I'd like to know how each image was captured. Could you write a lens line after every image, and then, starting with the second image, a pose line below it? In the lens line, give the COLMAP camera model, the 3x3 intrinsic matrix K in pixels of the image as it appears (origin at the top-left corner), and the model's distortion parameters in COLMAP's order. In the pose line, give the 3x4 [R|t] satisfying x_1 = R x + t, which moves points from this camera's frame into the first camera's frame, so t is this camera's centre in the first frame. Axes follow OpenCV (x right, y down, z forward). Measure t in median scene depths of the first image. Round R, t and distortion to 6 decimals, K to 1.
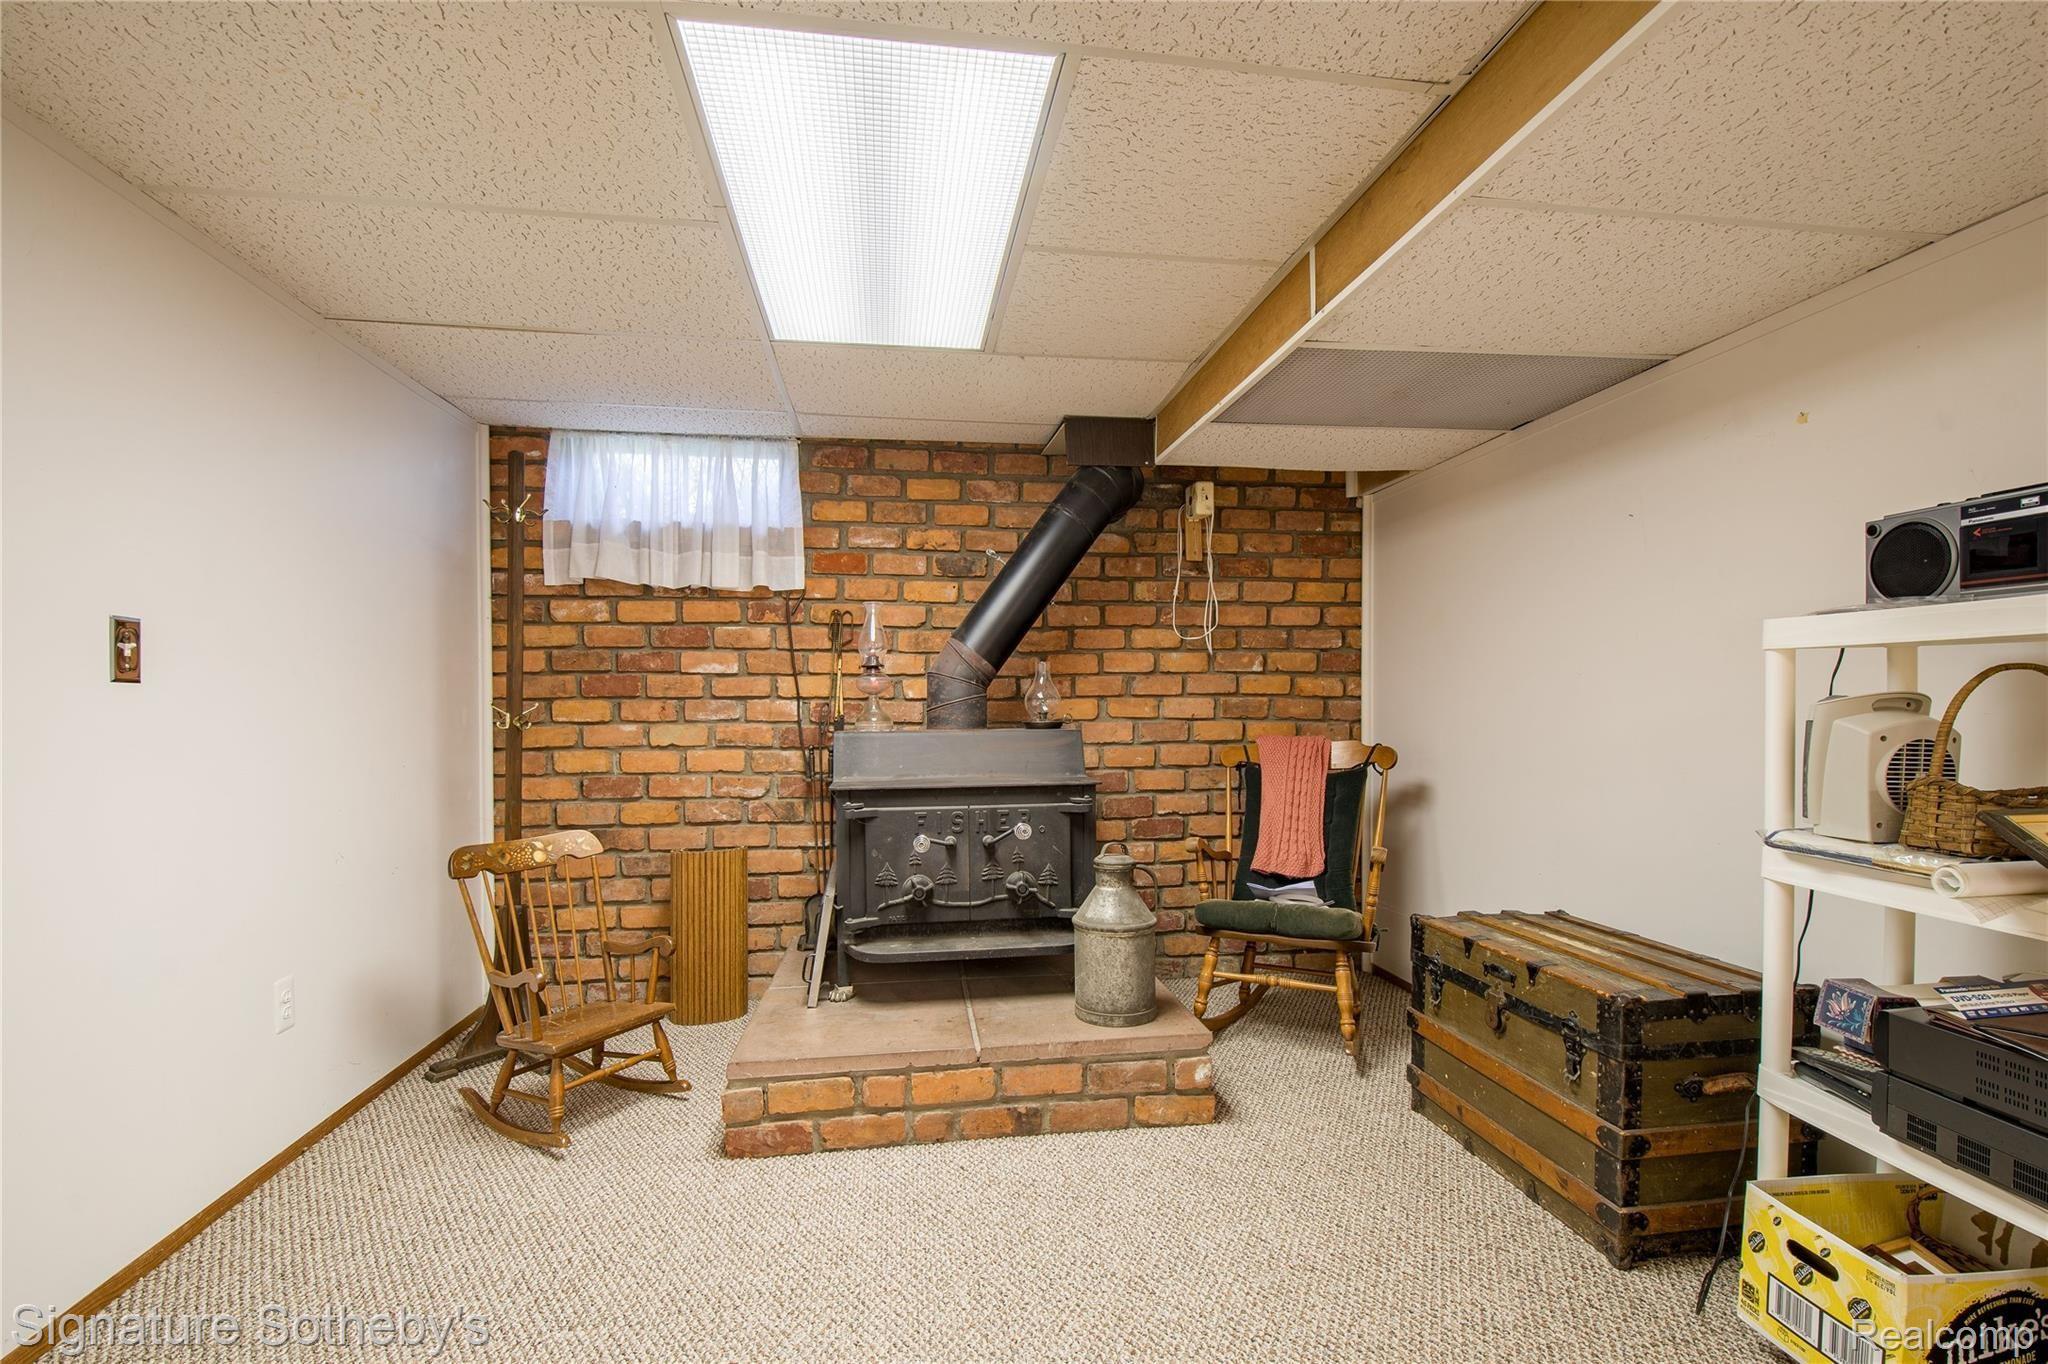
lens RADIAL K [[915.1, 0, 1029.1], [0, 915.1, 727.0], [0, 0, 1]] dist [0.002526, 0.000095]
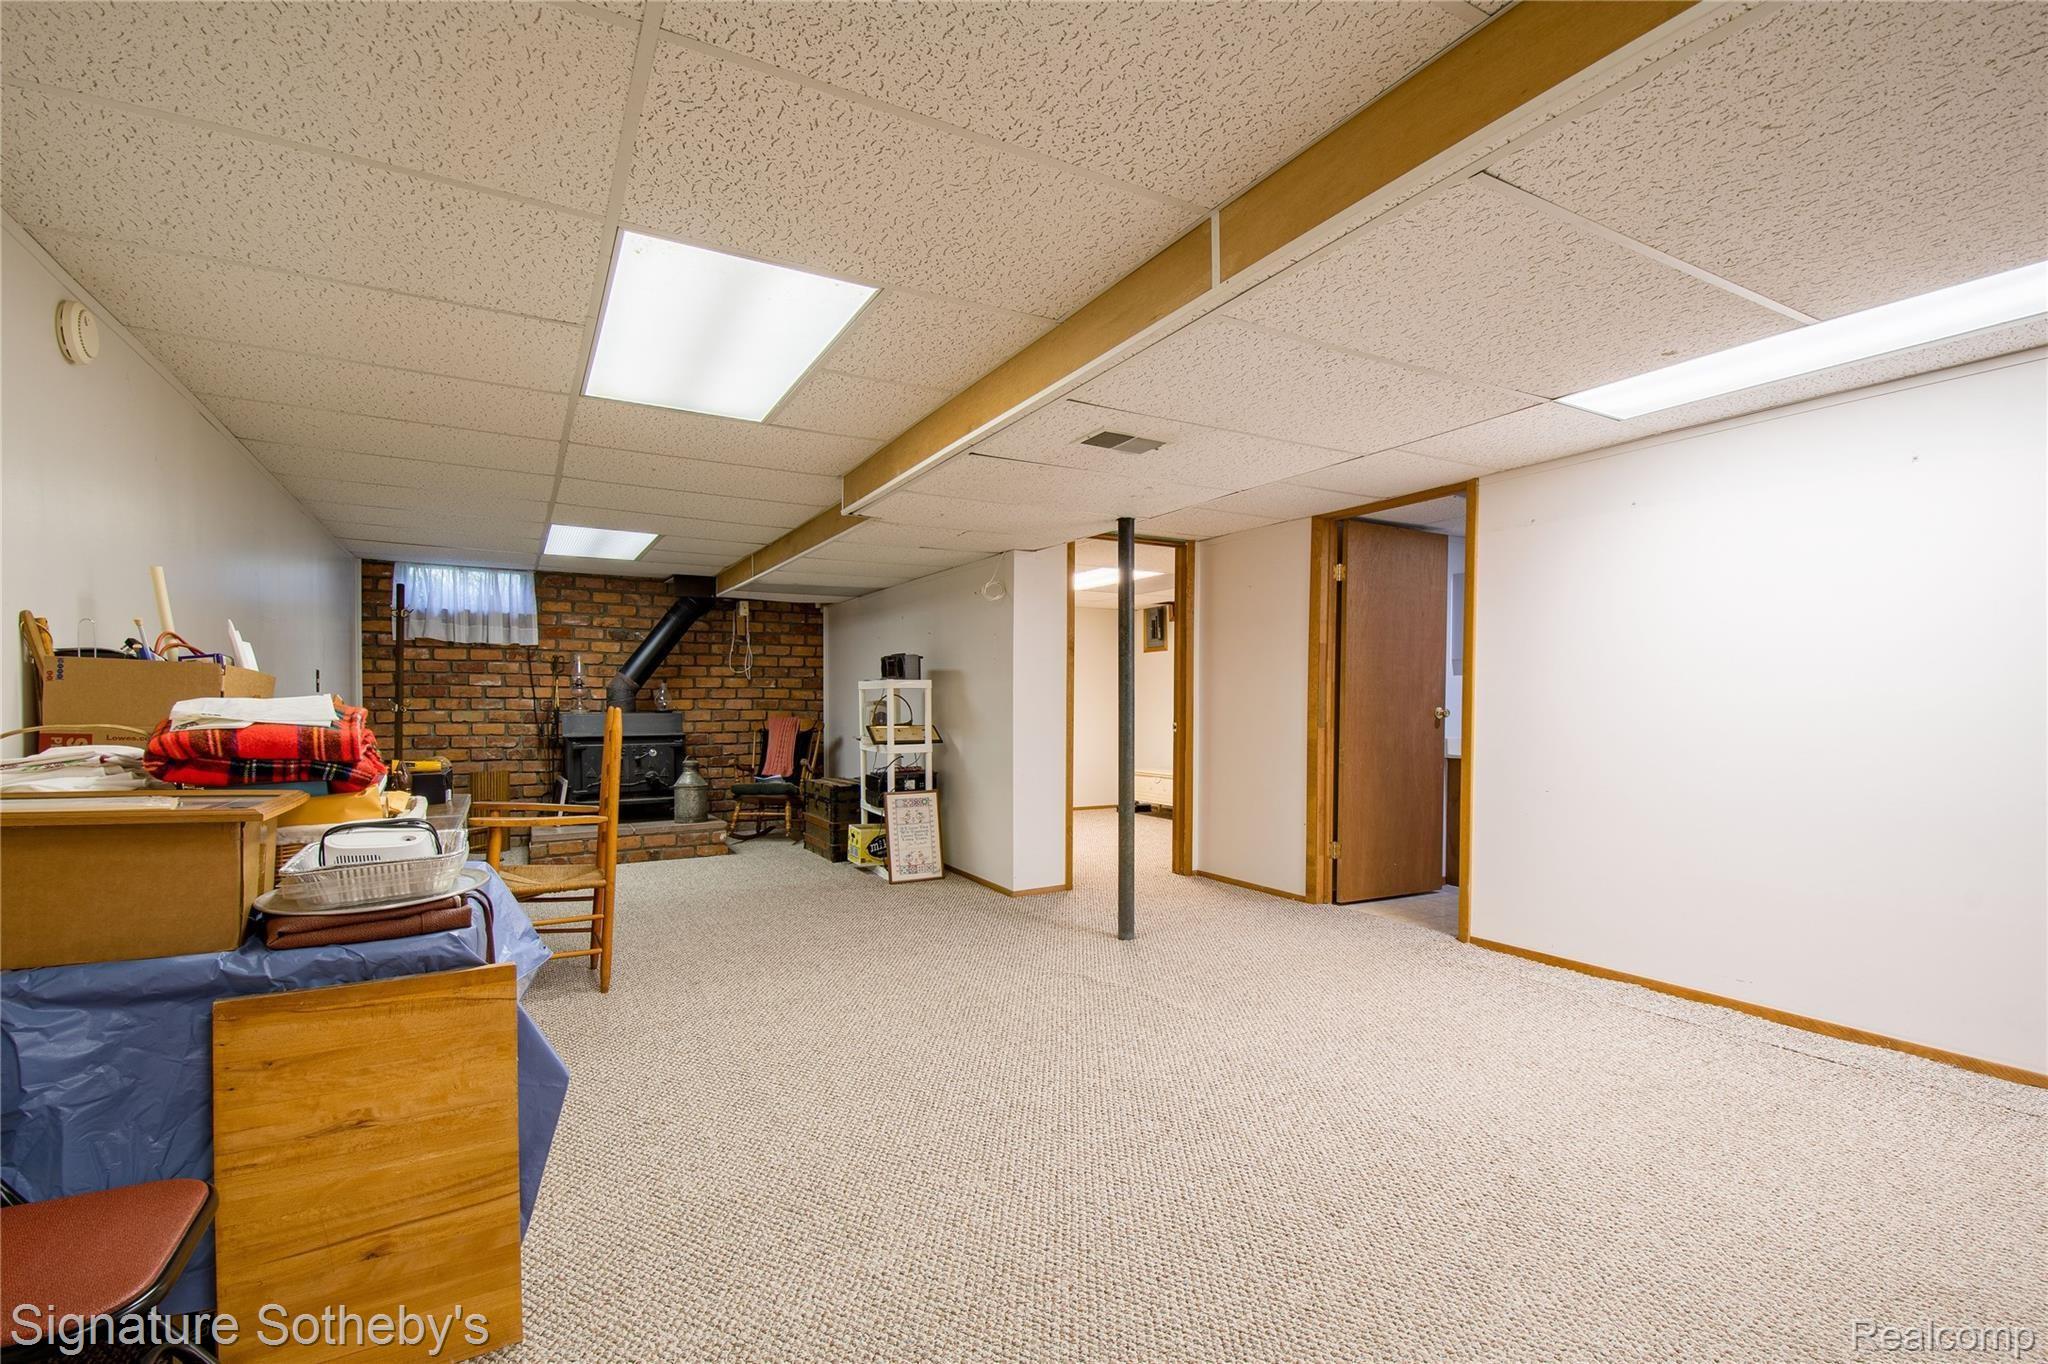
lens RADIAL K [[915.1, 0, 1029.1], [0, 915.1, 727.0], [0, 0, 1]] dist [0.002526, 0.000095]
pose [[0.932708, -0.002747, 0.360622, 0.038342], [0.002714, 0.999996, 0.000598, 0.034025], [-0.360622, 0.000421, 0.932712, -1.294575]]
